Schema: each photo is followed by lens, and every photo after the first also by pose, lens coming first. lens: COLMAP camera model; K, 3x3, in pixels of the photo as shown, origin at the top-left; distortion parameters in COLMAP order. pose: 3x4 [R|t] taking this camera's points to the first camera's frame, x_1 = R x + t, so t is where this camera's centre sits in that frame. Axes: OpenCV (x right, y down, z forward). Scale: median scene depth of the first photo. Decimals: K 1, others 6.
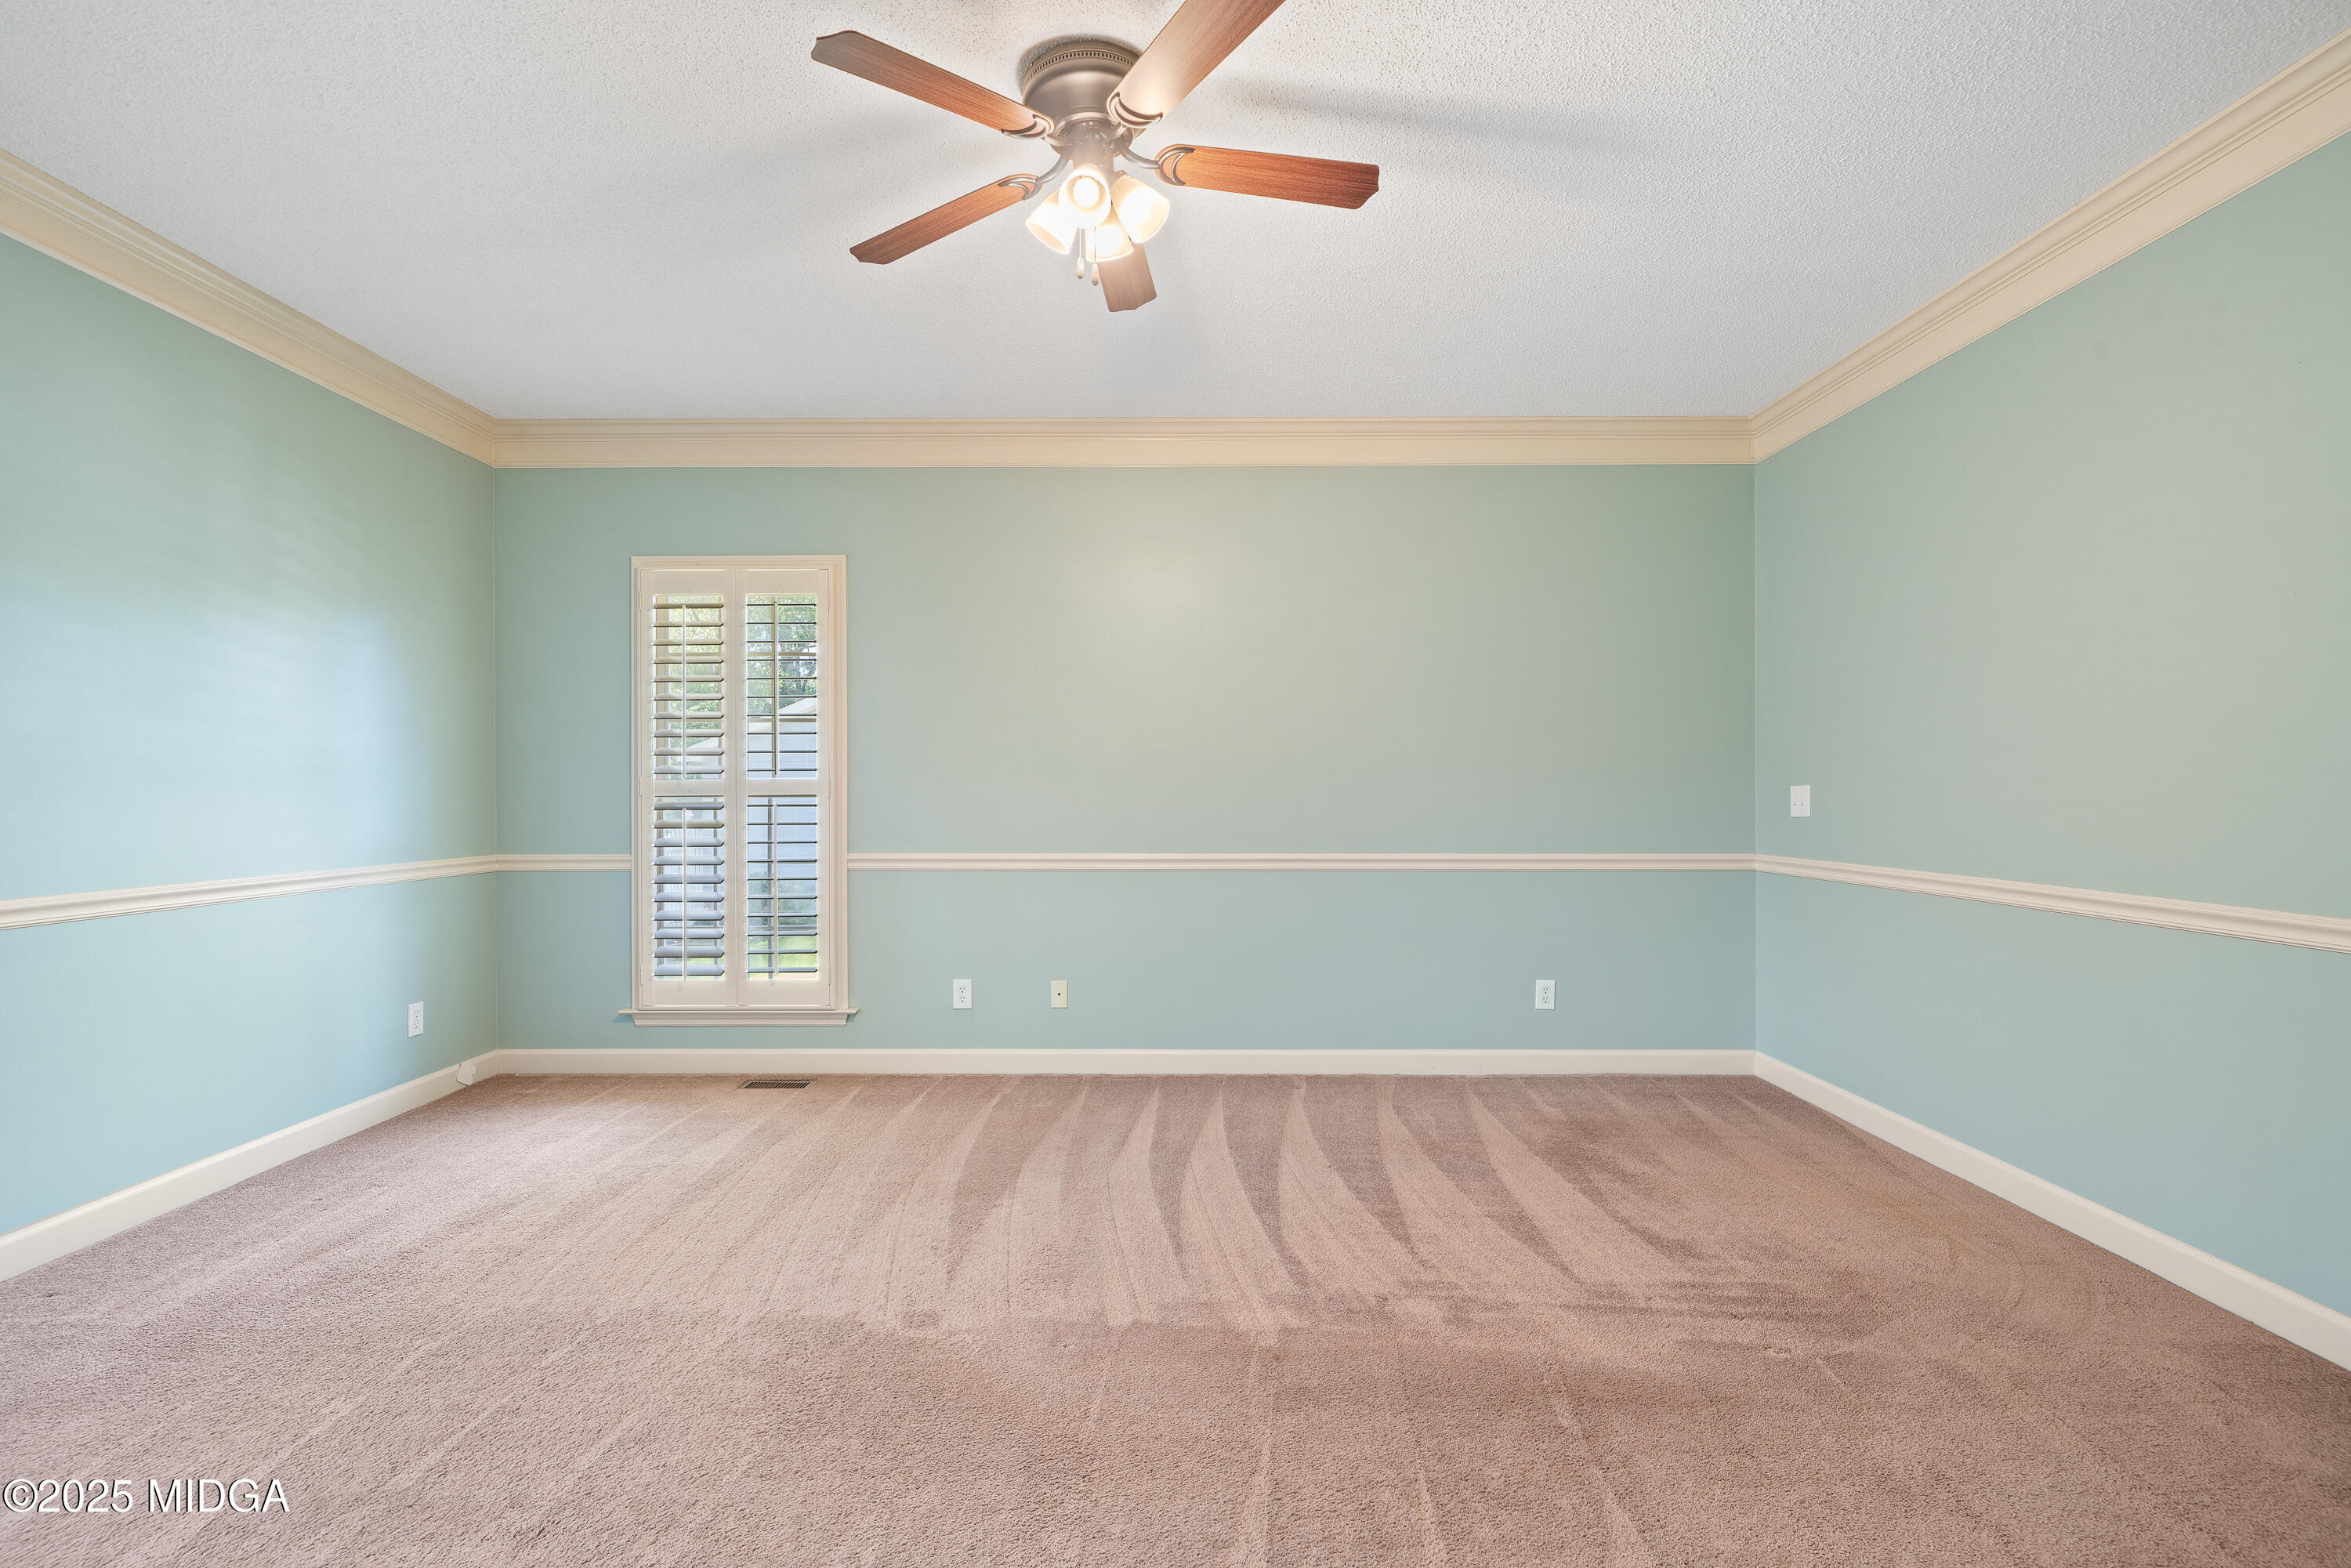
lens RADIAL K [[1073.0, 0, 1175.3], [0, 1073.0, 794.2], [0, 0, 1]] dist [0.001329, 0.000499]
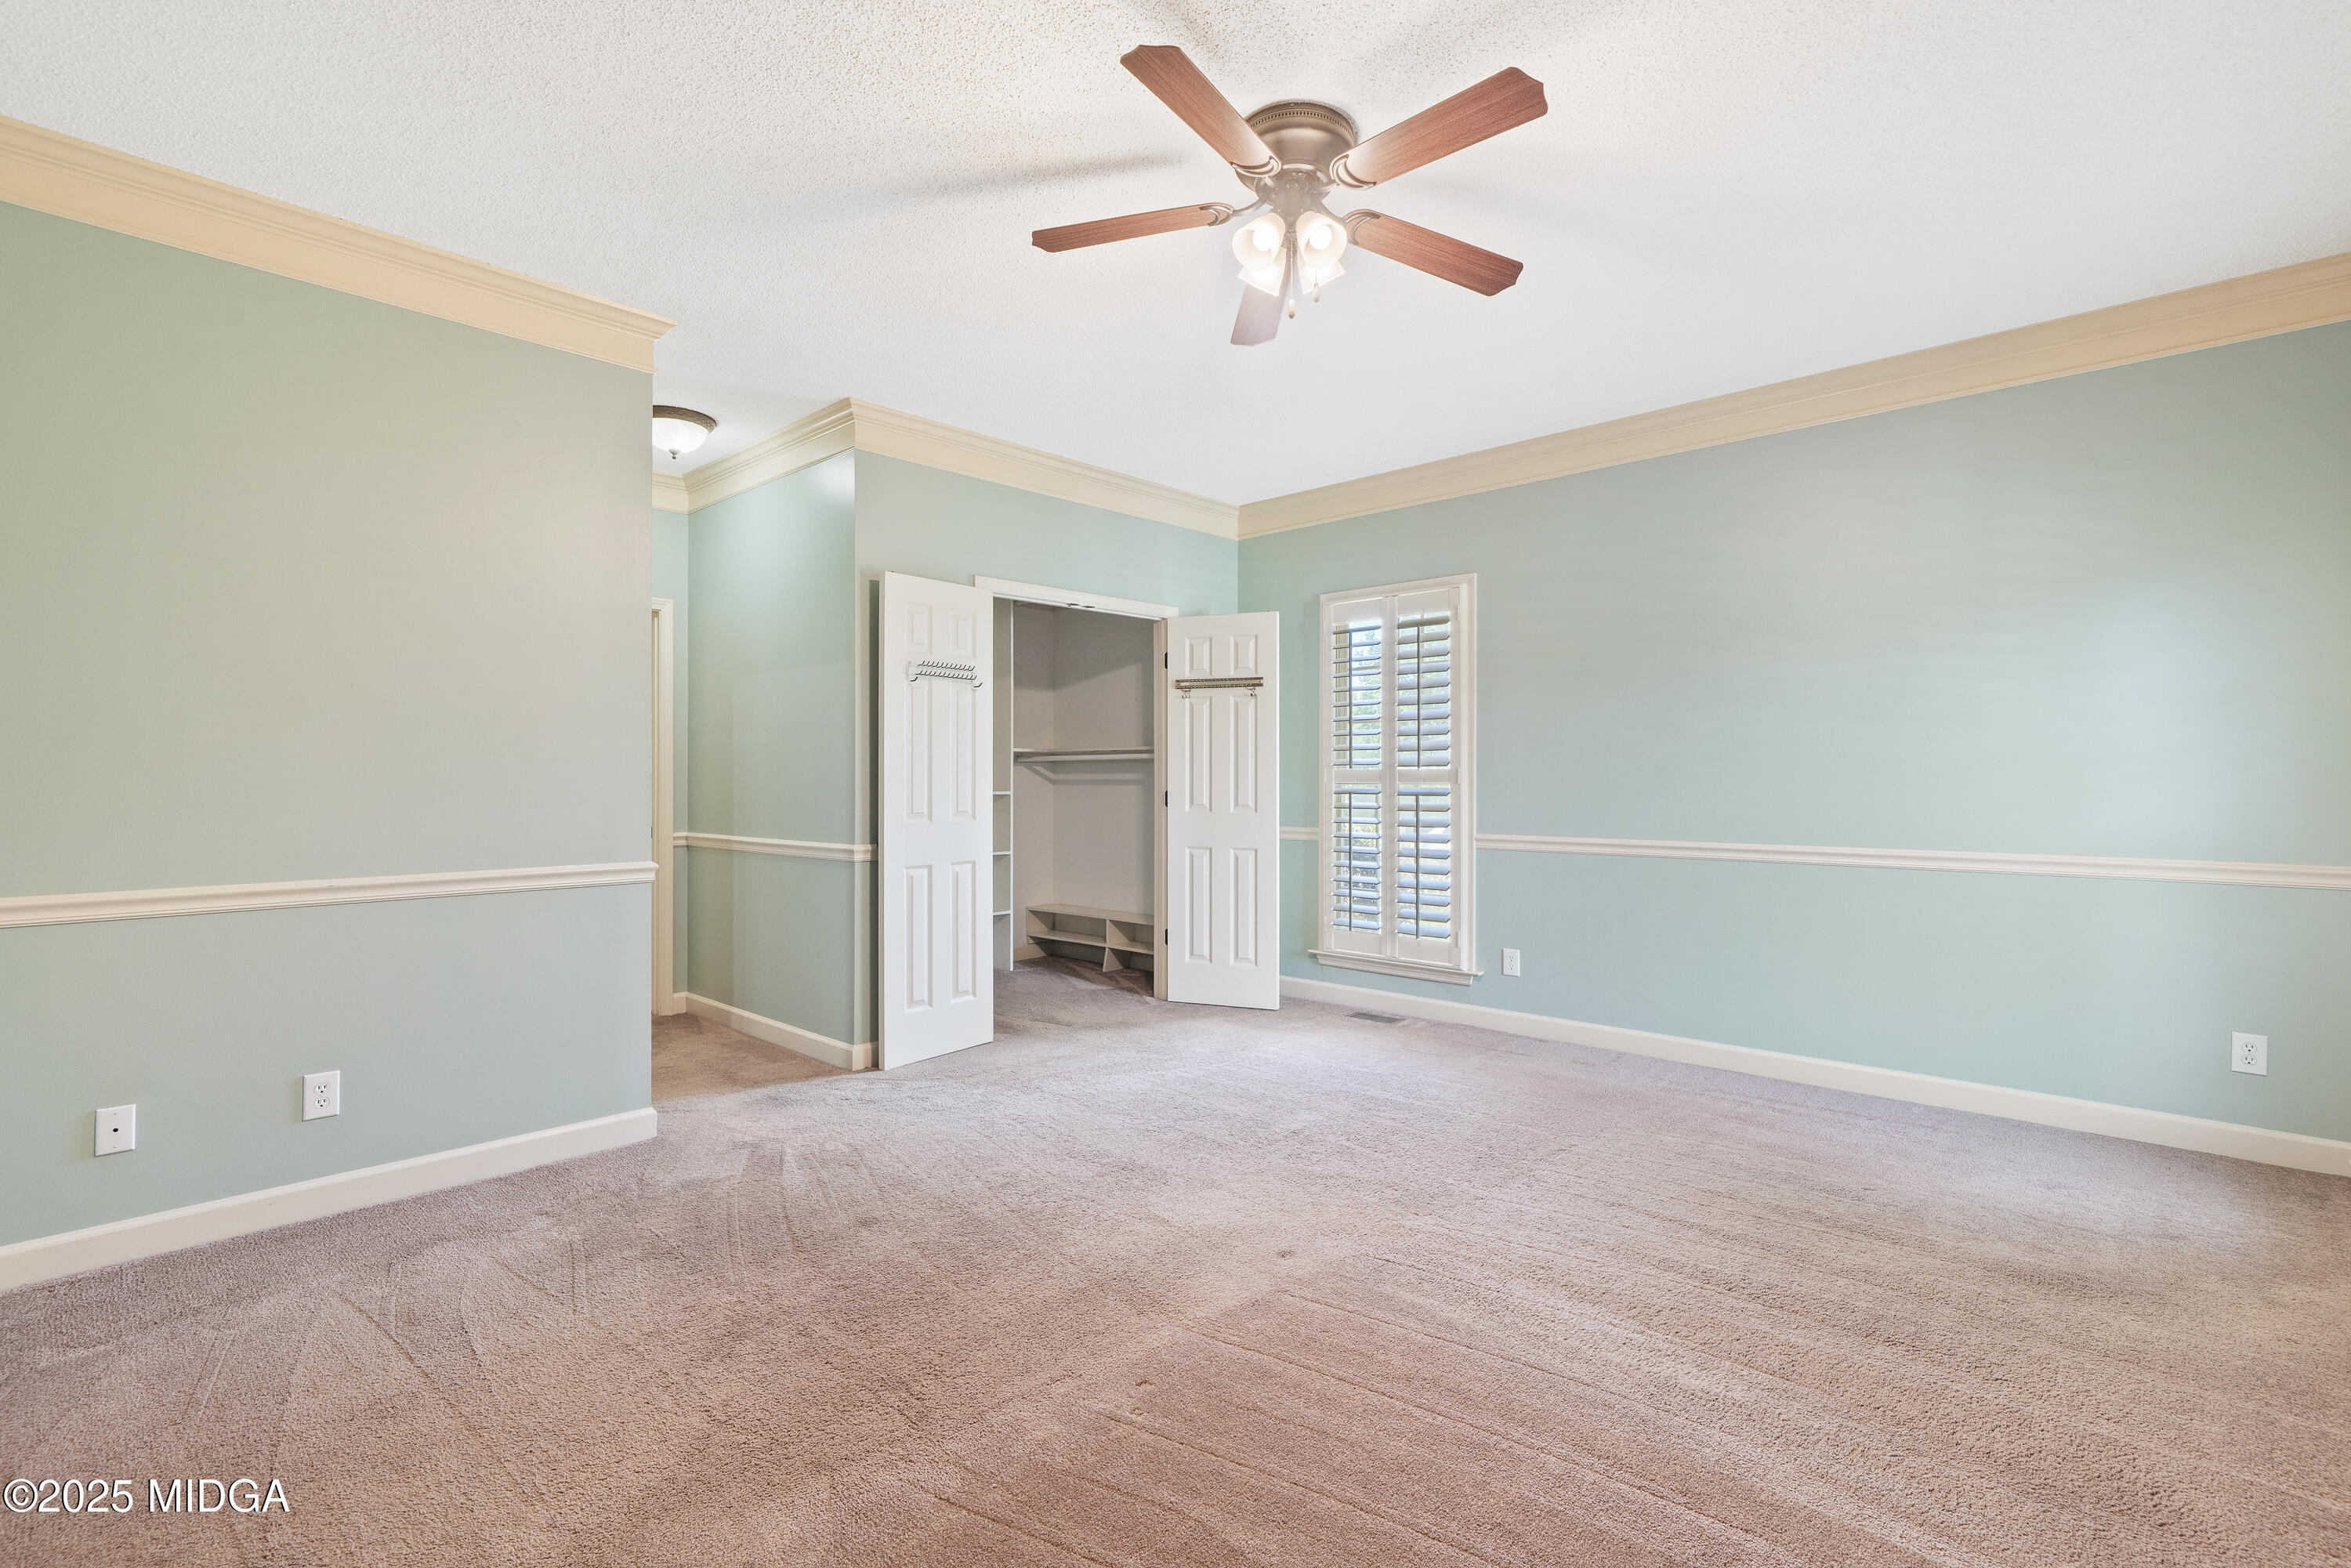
lens RADIAL K [[1073.0, 0, 1175.2], [0, 1073.0, 771.5], [0, 0, 1]] dist [0.001329, 0.000499]
pose [[-0.665902, 0.000728, -0.746039, 0.596579], [-0.003314, 0.999987, 0.003933, -0.011113], [0.746032, 0.005092, -0.665891, 1.197625]]
